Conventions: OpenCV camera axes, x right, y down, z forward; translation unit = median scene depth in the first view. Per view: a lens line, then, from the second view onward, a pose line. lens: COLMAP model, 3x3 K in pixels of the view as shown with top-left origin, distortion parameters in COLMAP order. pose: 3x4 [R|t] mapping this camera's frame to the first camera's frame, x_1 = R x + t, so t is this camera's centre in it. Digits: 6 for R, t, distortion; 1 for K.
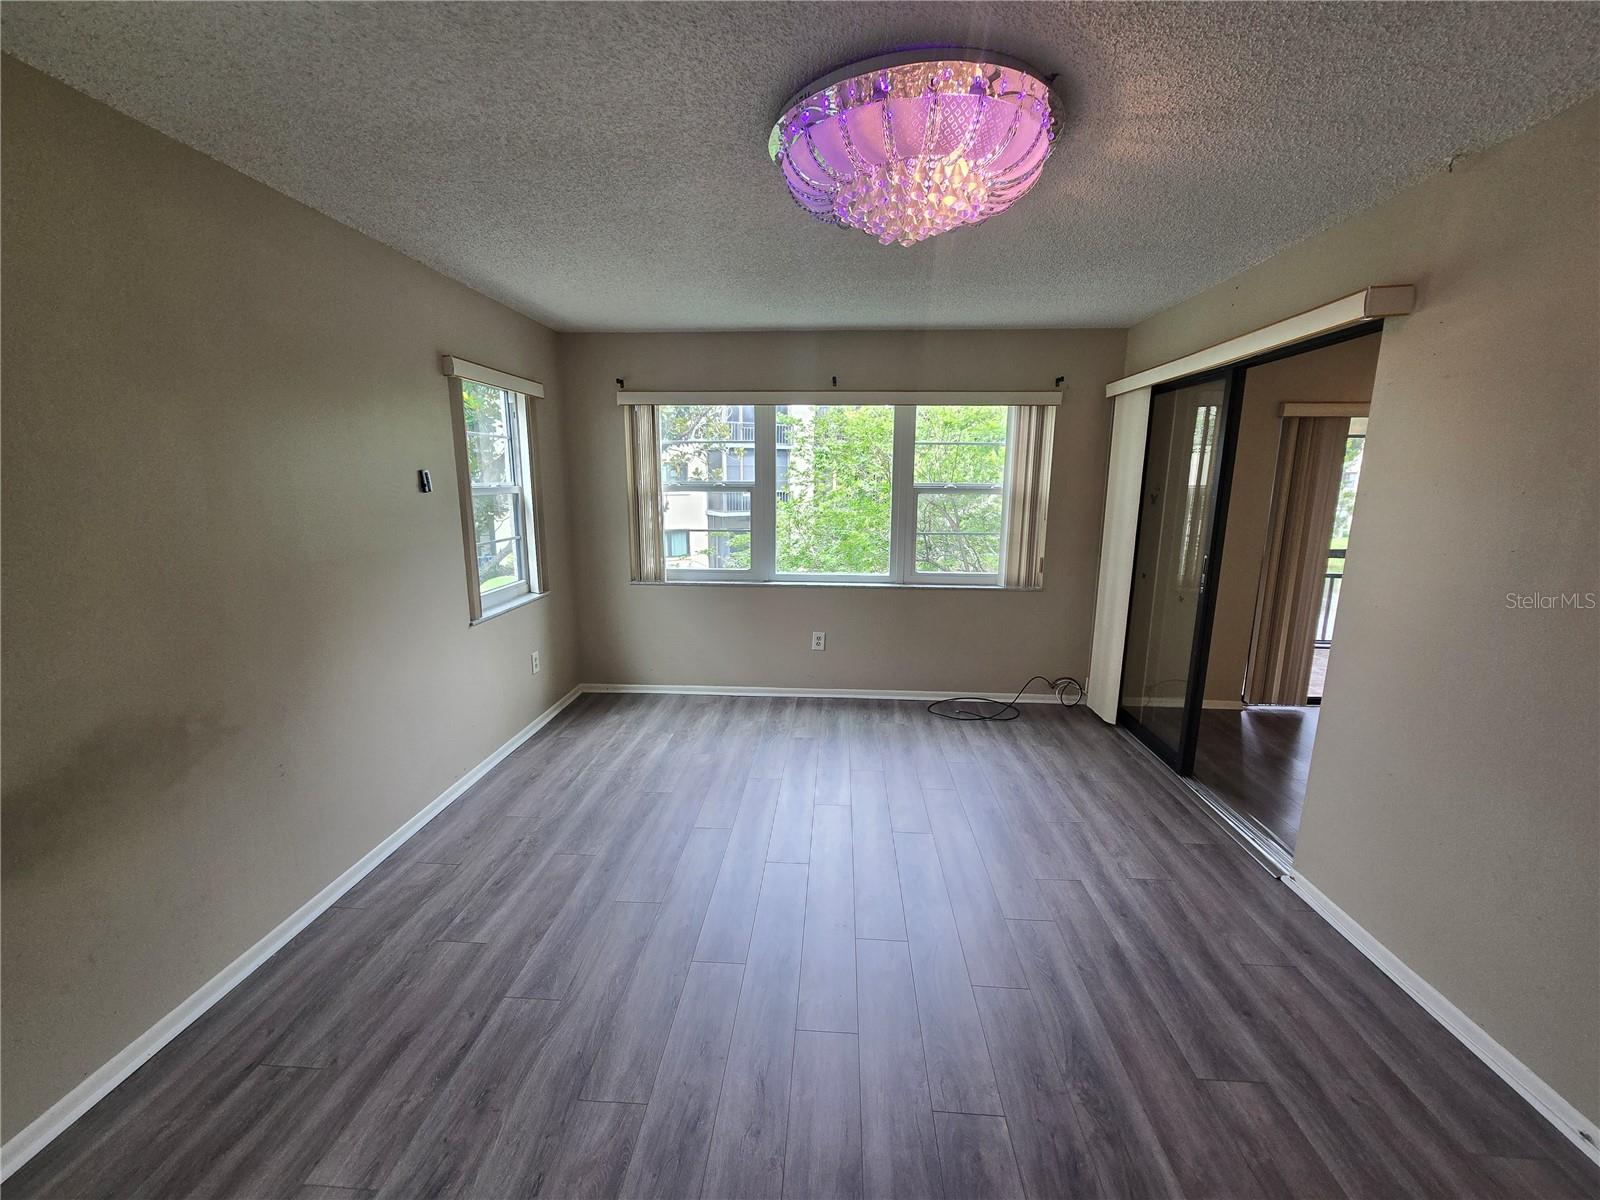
lens RADIAL K [[659.7, 0, 797.2], [0, 659.7, 603.8], [0, 0, 1]] dist [-0.008129, 0.002327]
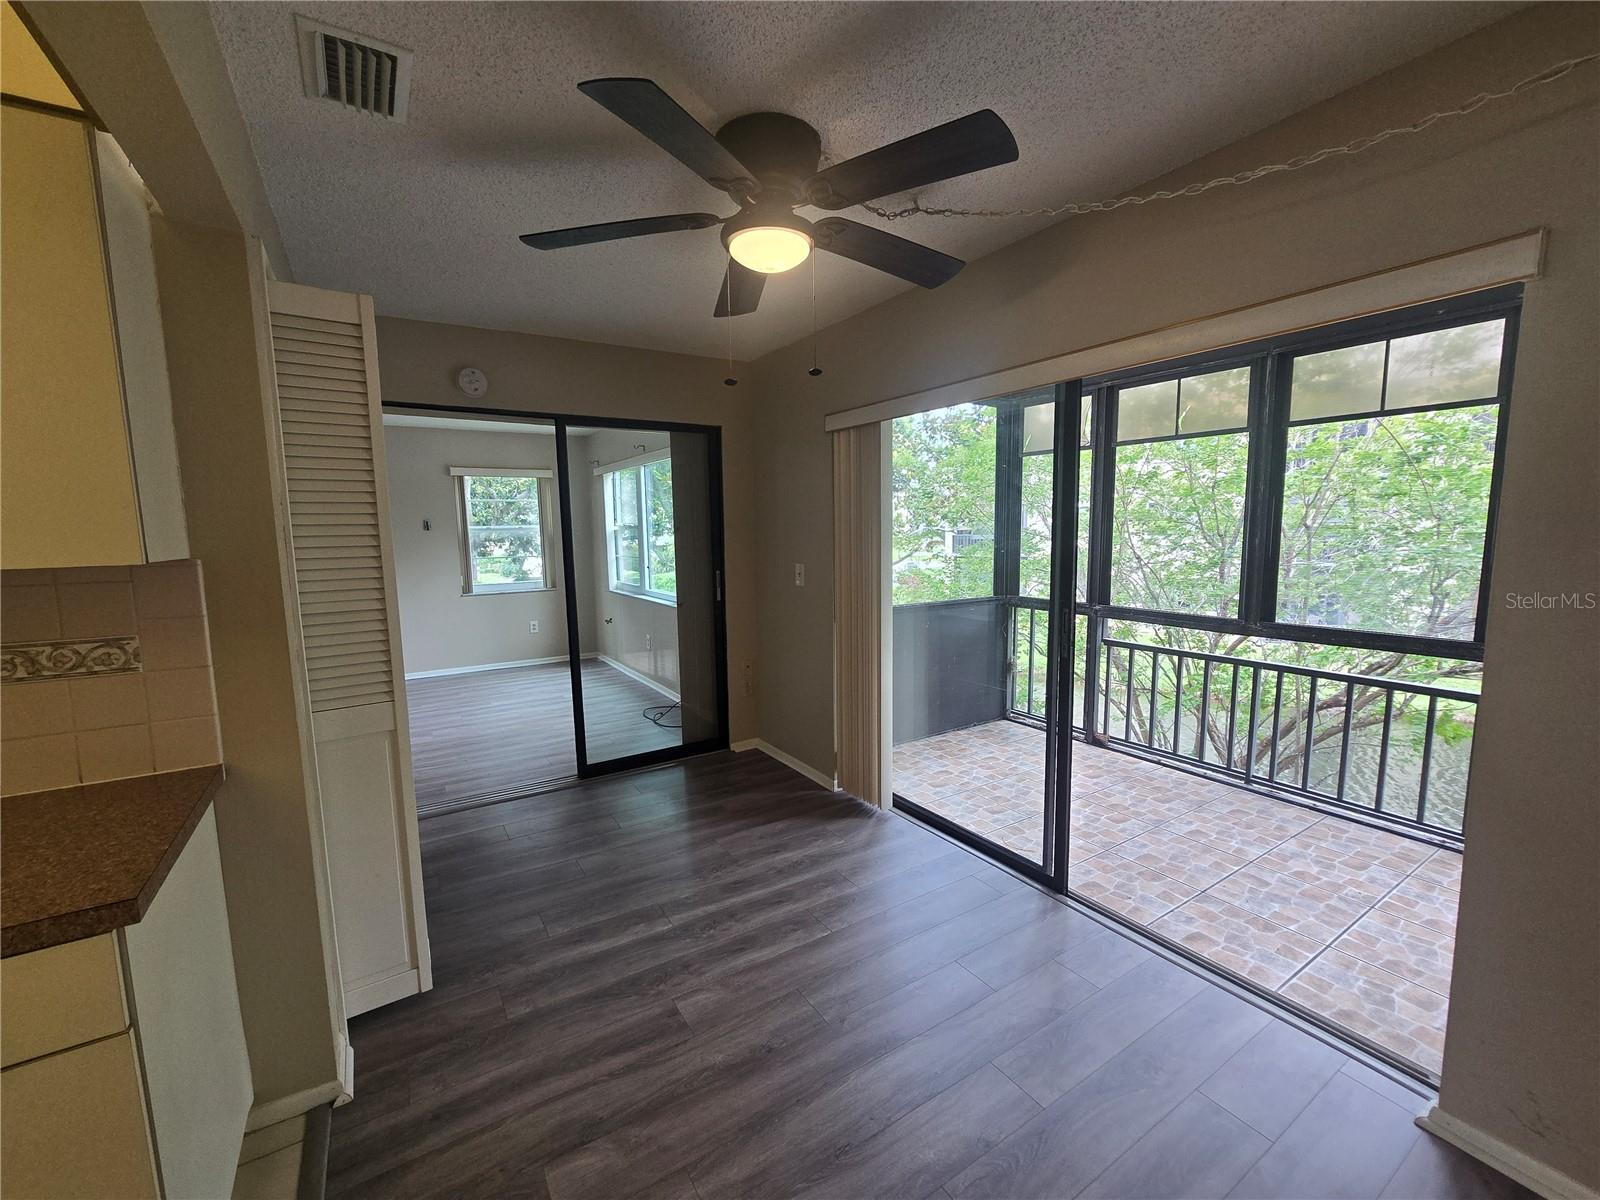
lens RADIAL K [[659.7, 0, 797.2], [0, 659.7, 603.8], [0, 0, 1]] dist [-0.008129, 0.002327]
pose [[0.609346, 0.083740, -0.788470, 1.401025], [-0.138891, 0.990305, -0.002162, -0.066128], [0.780645, 0.110829, 0.615069, 0.460738]]
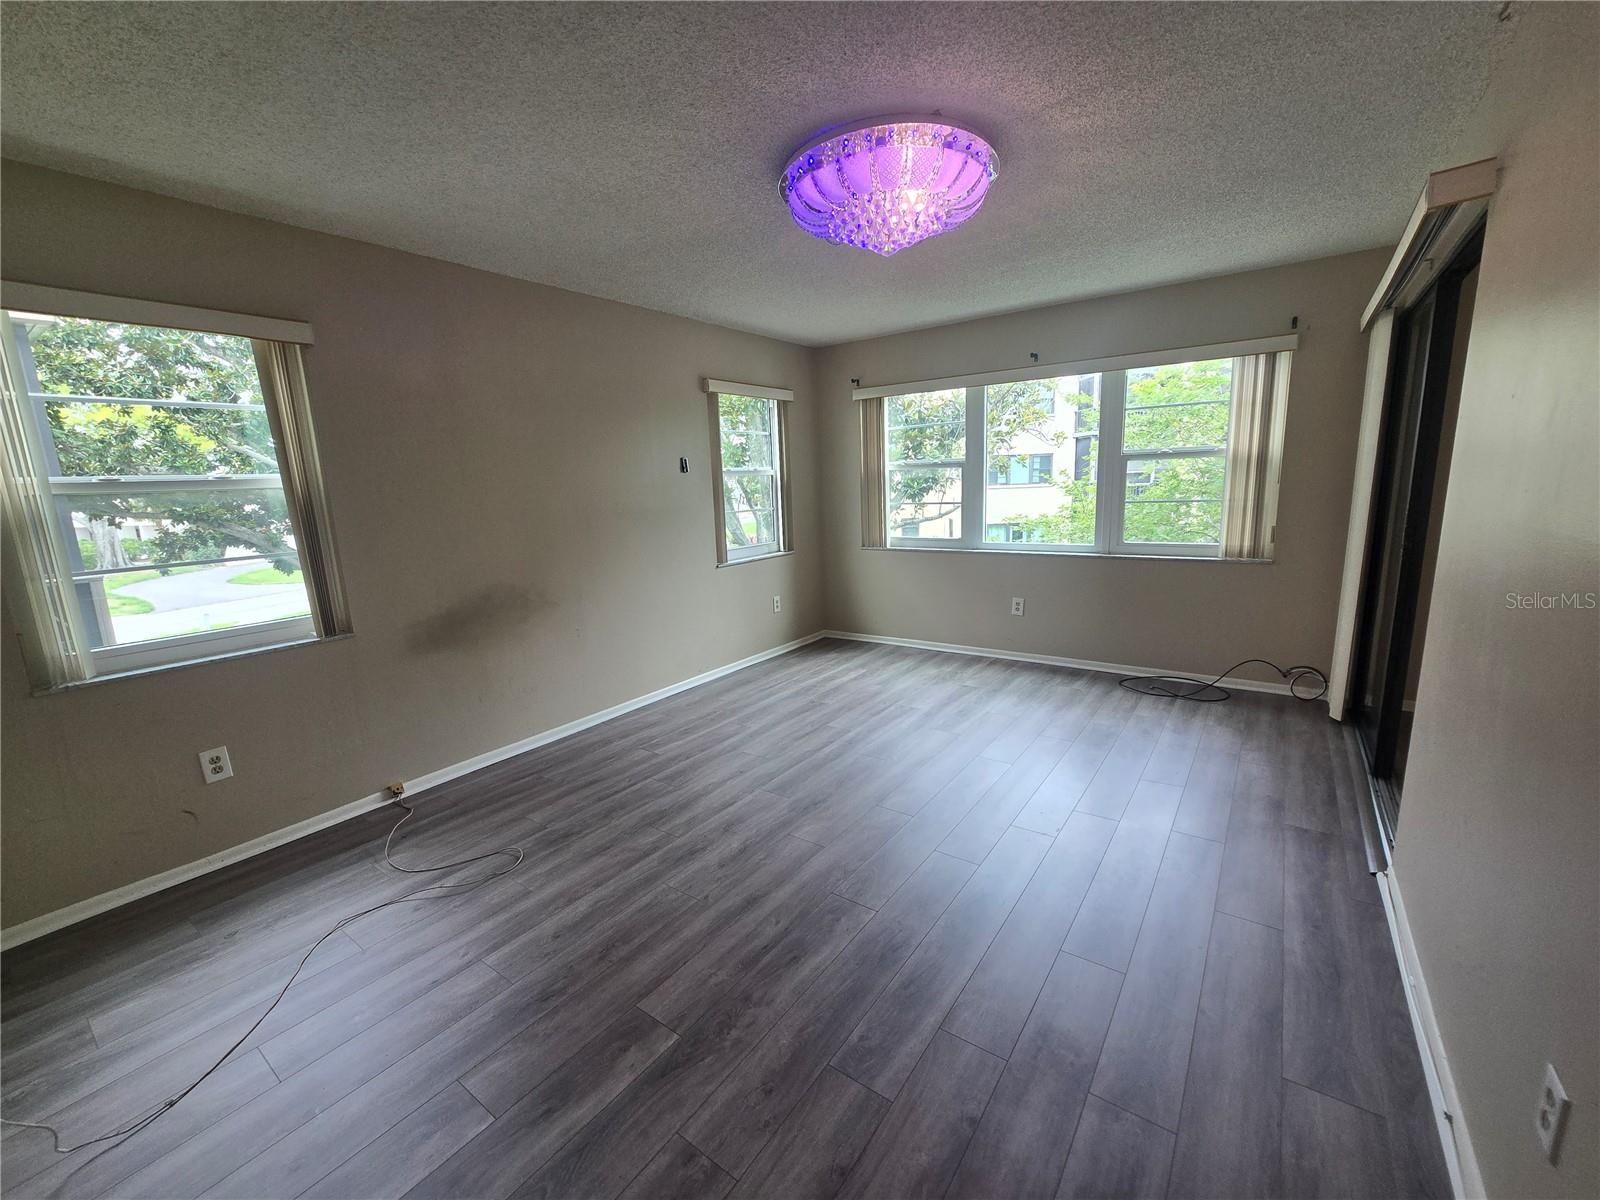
lens RADIAL K [[659.7, 0, 797.2], [0, 659.7, 603.8], [0, 0, 1]] dist [-0.008129, 0.002327]
pose [[0.843734, 0.062653, -0.533092, 0.331193], [-0.059338, 0.997964, 0.023374, 0.054712], [0.533472, 0.011911, 0.845734, -0.084284]]
